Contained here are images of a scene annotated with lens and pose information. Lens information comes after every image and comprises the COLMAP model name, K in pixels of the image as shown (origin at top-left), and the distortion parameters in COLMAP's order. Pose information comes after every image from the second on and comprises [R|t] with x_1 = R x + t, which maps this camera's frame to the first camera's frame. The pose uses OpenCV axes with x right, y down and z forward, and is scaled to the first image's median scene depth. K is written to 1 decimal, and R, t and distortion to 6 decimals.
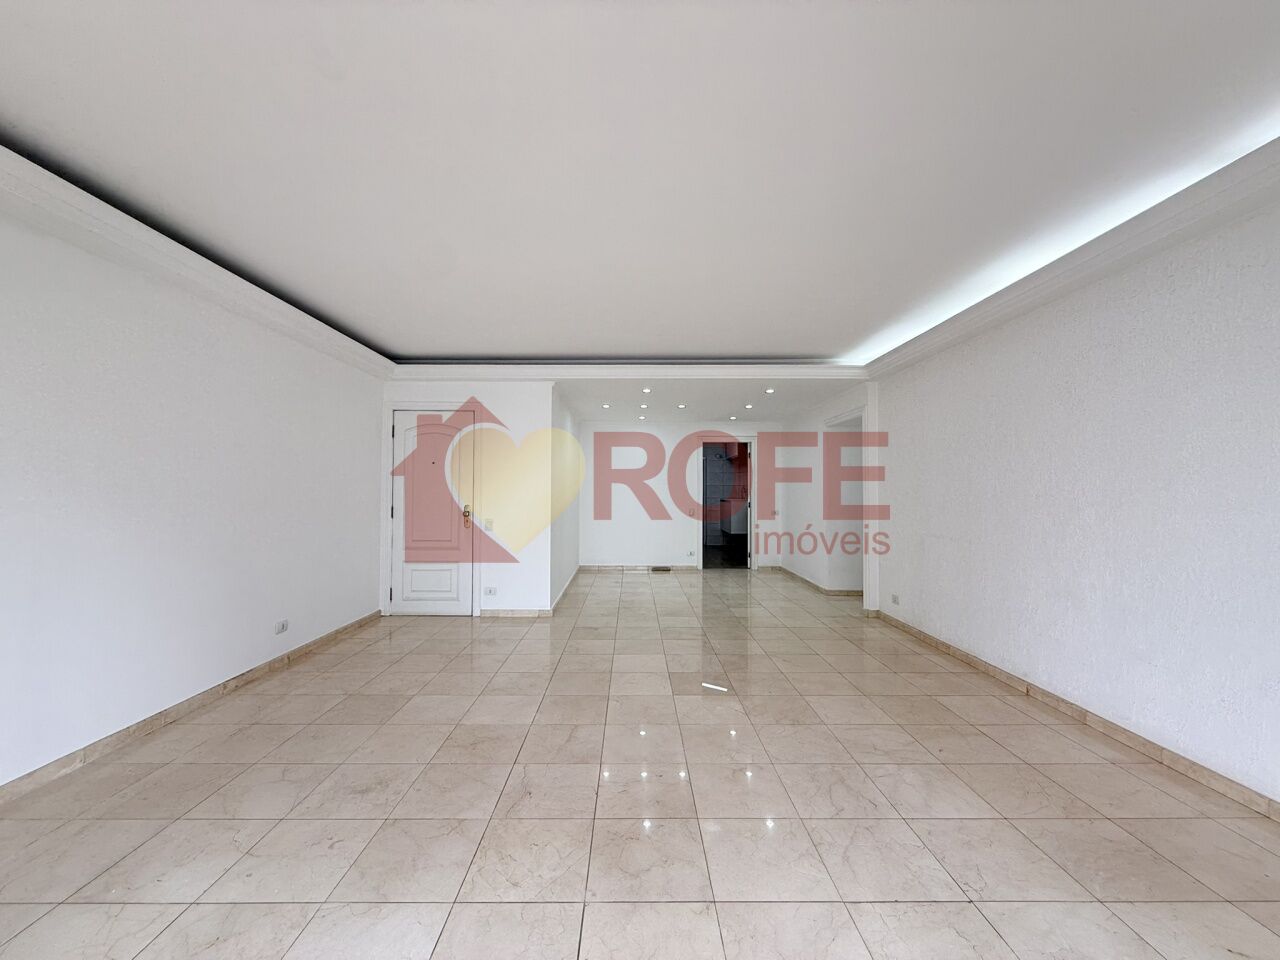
lens RADIAL K [[511.5, 0, 636.3], [0, 511.5, 479.7], [0, 0, 1]] dist [-0.000664, 0.000614]
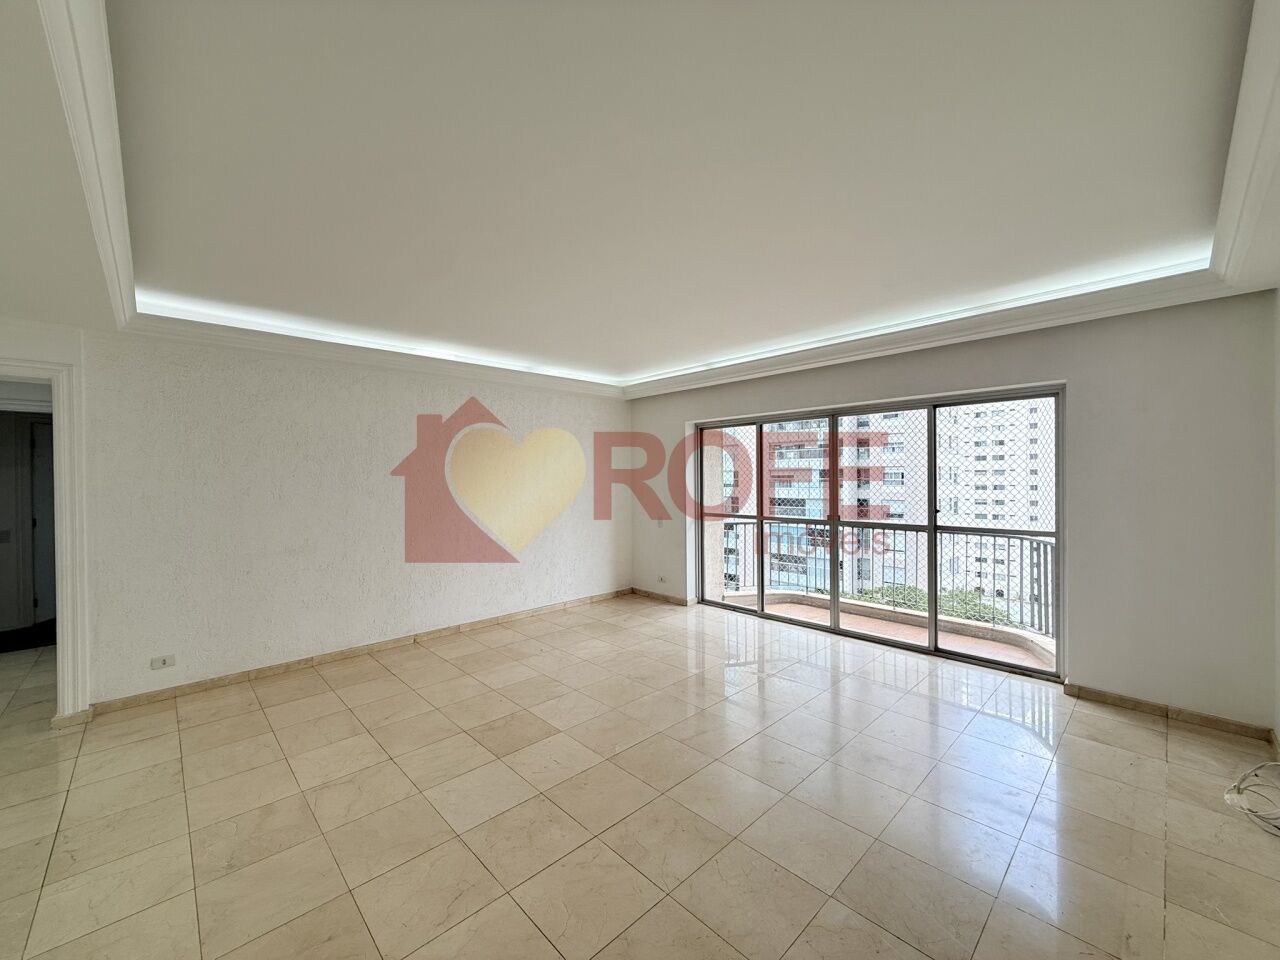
lens RADIAL K [[508.6, 0, 635.9], [0, 508.6, 479.6], [0, 0, 1]] dist [-0.001634, 0.000260]
pose [[-0.685334, -0.000191, 0.728229, -0.621562], [-0.009611, 0.999915, -0.008783, -0.024584], [-0.728166, -0.013019, -0.685277, 1.386479]]
